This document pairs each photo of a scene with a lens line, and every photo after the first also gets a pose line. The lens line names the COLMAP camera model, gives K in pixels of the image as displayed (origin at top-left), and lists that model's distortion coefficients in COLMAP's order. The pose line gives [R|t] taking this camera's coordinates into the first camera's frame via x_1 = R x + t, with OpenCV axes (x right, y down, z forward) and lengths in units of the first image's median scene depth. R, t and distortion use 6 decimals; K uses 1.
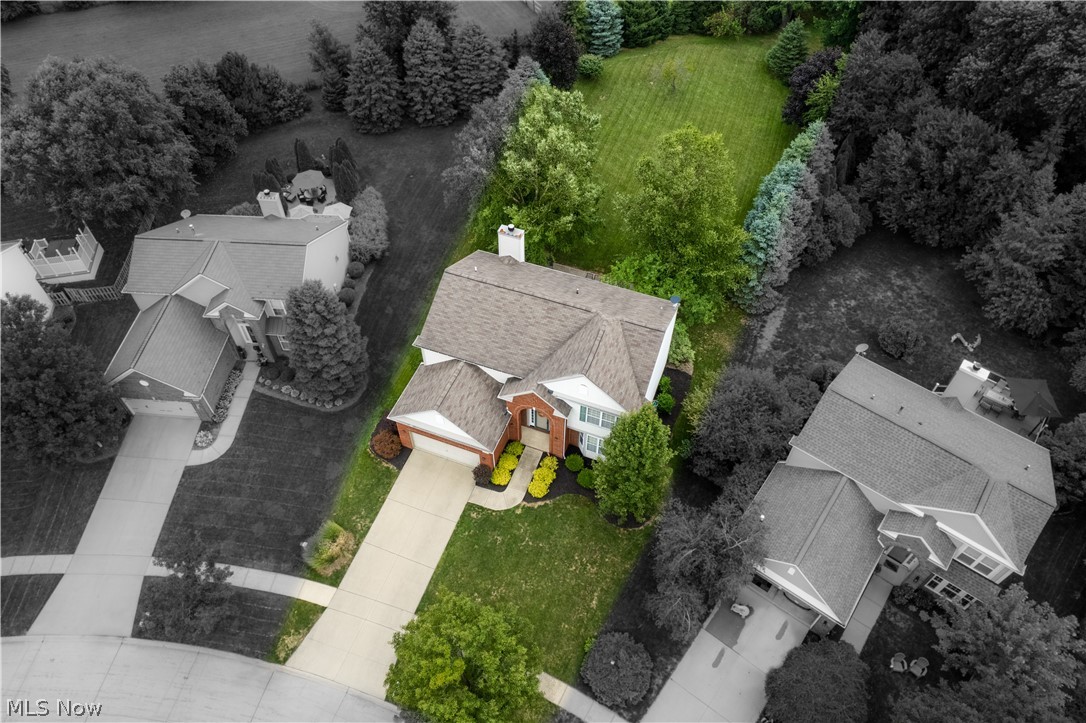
lens RADIAL K [[737.1, 0, 538.9], [0, 737.1, 367.1], [0, 0, 1]] dist [-0.070448, 0.062799]
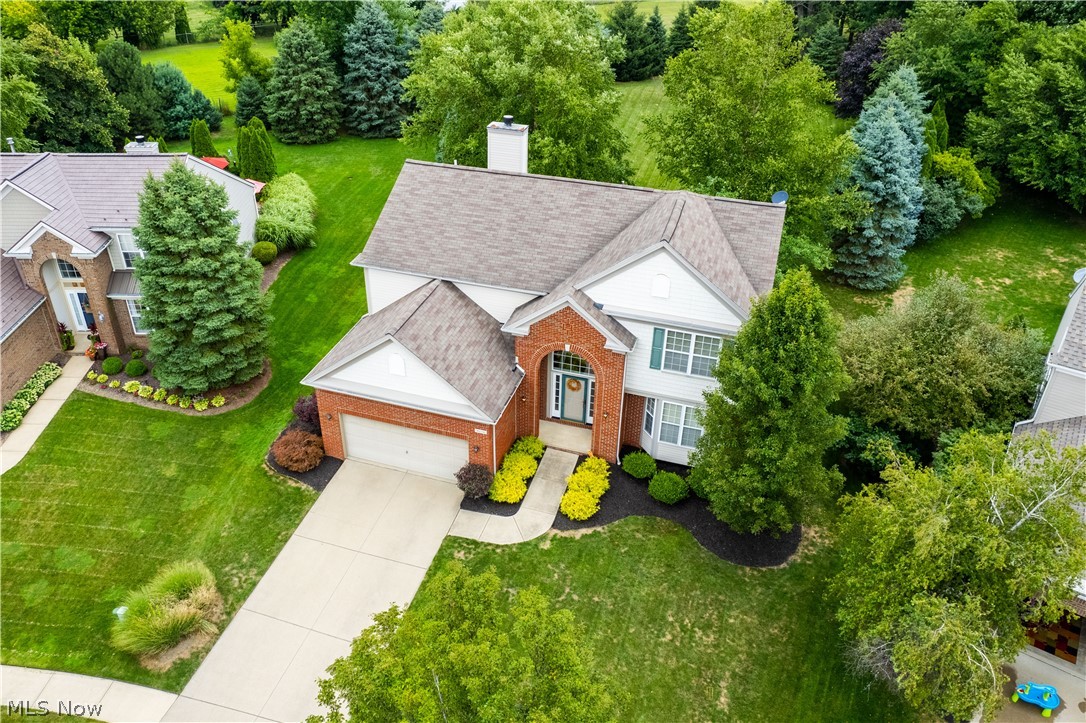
lens RADIAL K [[837.1, 0, 508.4], [0, 837.1, 357.2], [0, 0, 1]] dist [-0.087119, 0.080417]
pose [[0.999241, -0.022878, 0.031529, -0.067380], [0.031652, 0.948634, -0.314790, 0.246543], [-0.022708, 0.315549, 0.948638, 0.384801]]
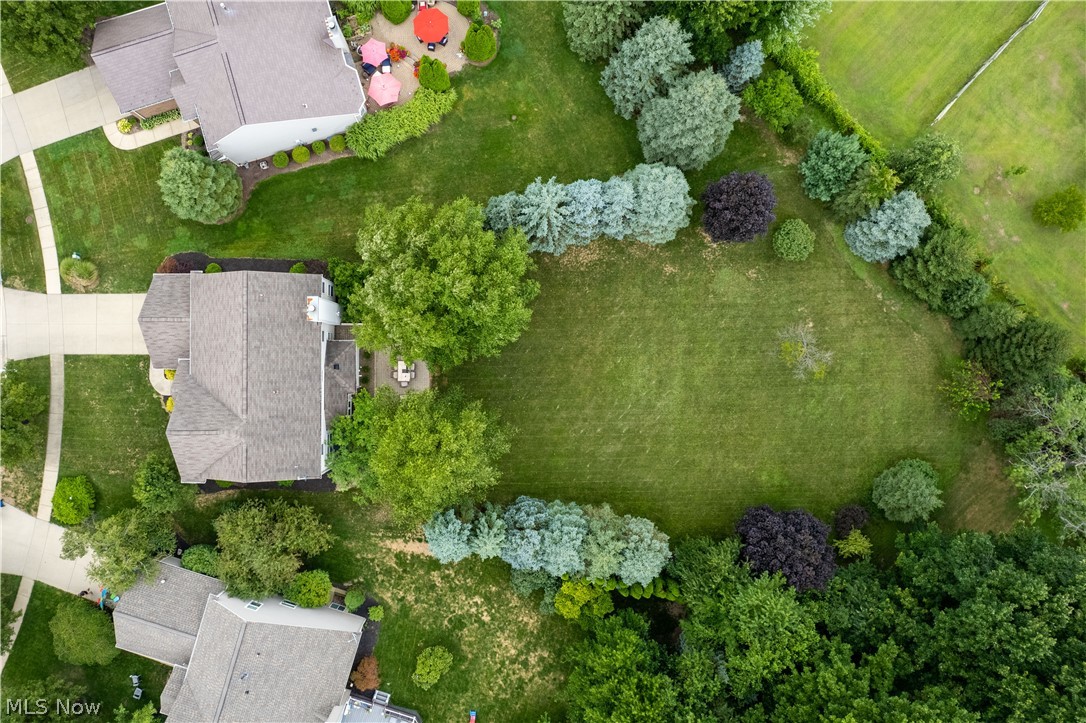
lens RADIAL K [[737.1, 0, 538.9], [0, 737.1, 367.1], [0, 0, 1]] dist [-0.070448, 0.062799]
pose [[0.357320, 0.933968, -0.005025, 0.166659], [-0.721126, 0.279301, 0.634010, -1.074528], [0.593549, -0.222921, 0.773308, 0.411434]]
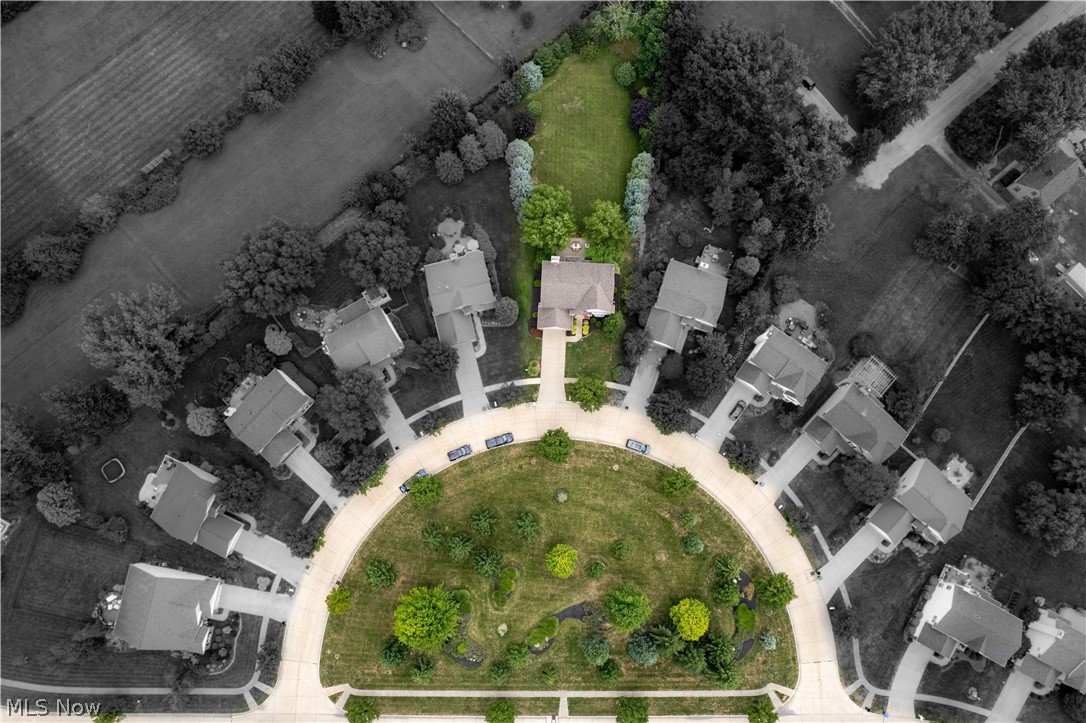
lens RADIAL K [[737.1, 0, 538.9], [0, 737.1, 367.1], [0, 0, 1]] dist [-0.070448, 0.062799]
pose [[0.948955, -0.312677, 0.041447, -0.379197], [0.242710, 0.807811, 0.537153, -1.512734], [-0.201436, -0.499675, 0.842466, -1.801865]]
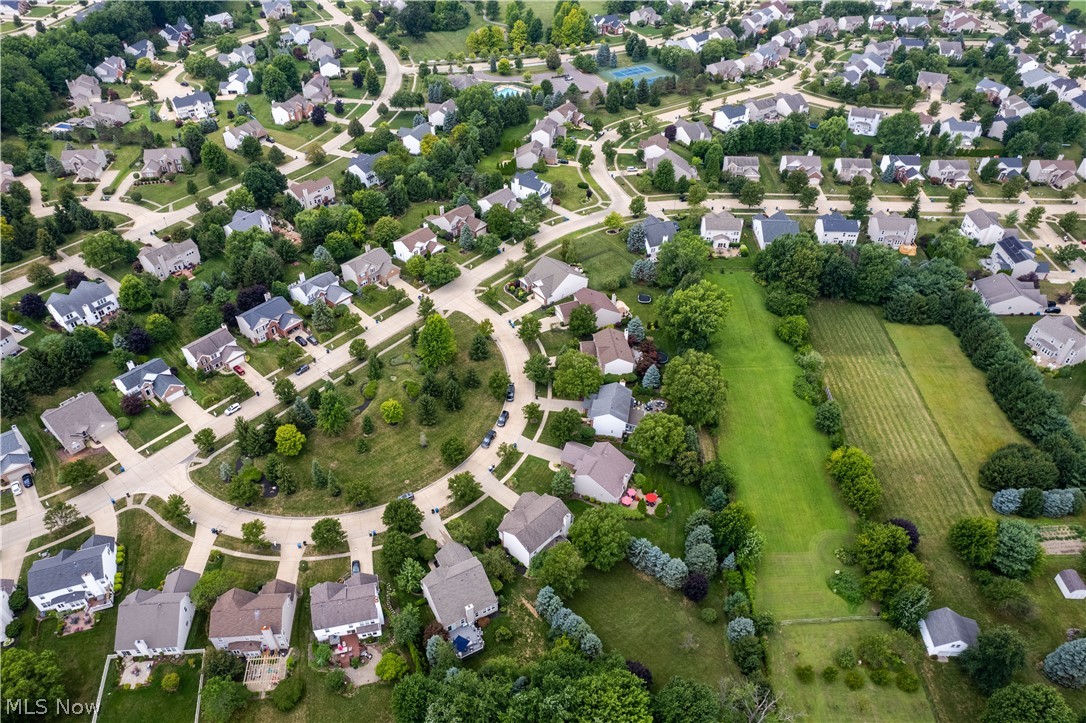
lens RADIAL K [[737.1, 0, 538.9], [0, 737.1, 367.1], [0, 0, 1]] dist [-0.070448, 0.062799]
pose [[-0.386398, 0.608375, -0.693236, 2.011094], [-0.711729, 0.281376, 0.643638, -2.554913], [0.586633, 0.742097, 0.324275, -0.698822]]
